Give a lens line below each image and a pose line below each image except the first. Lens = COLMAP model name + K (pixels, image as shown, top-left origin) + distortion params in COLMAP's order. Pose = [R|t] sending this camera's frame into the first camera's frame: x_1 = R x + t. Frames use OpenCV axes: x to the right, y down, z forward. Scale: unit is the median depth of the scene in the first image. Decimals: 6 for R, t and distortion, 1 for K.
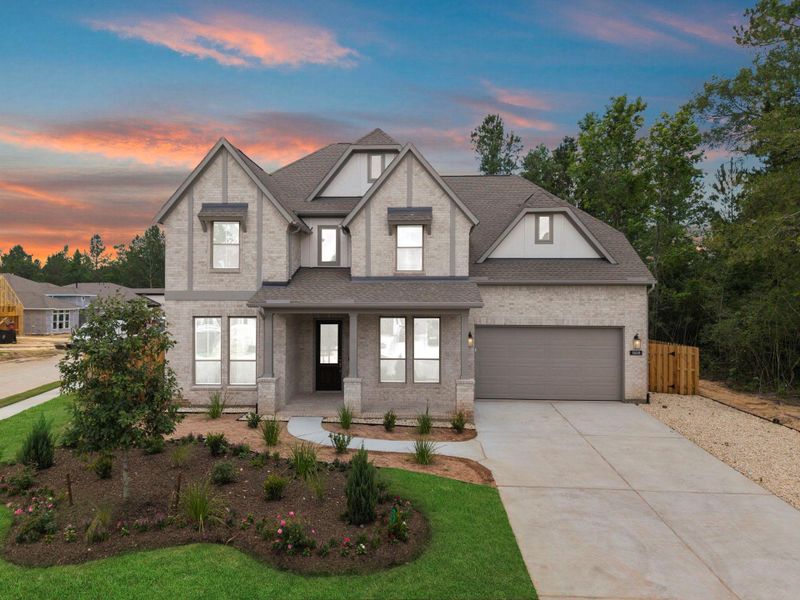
lens RADIAL K [[583.2, 0, 400.0], [0, 583.2, 300.0], [0, 0, 1]] dist [0.011210, -0.001969]
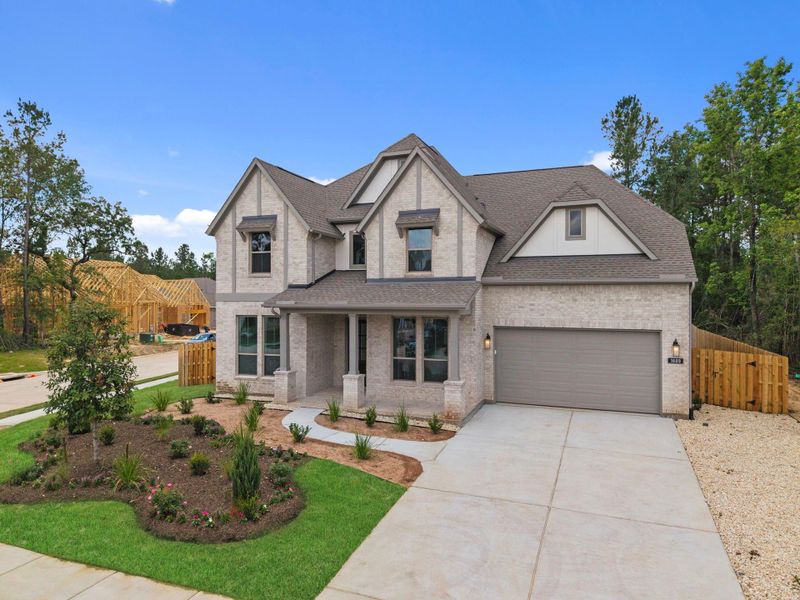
lens RADIAL K [[583.2, 0, 400.0], [0, 583.2, 300.0], [0, 0, 1]] dist [0.011210, -0.001969]
pose [[0.935194, -0.001262, -0.354134, 0.346195], [0.002288, 0.999994, 0.002479, -0.004139], [0.354129, -0.003128, 0.935191, 0.034701]]
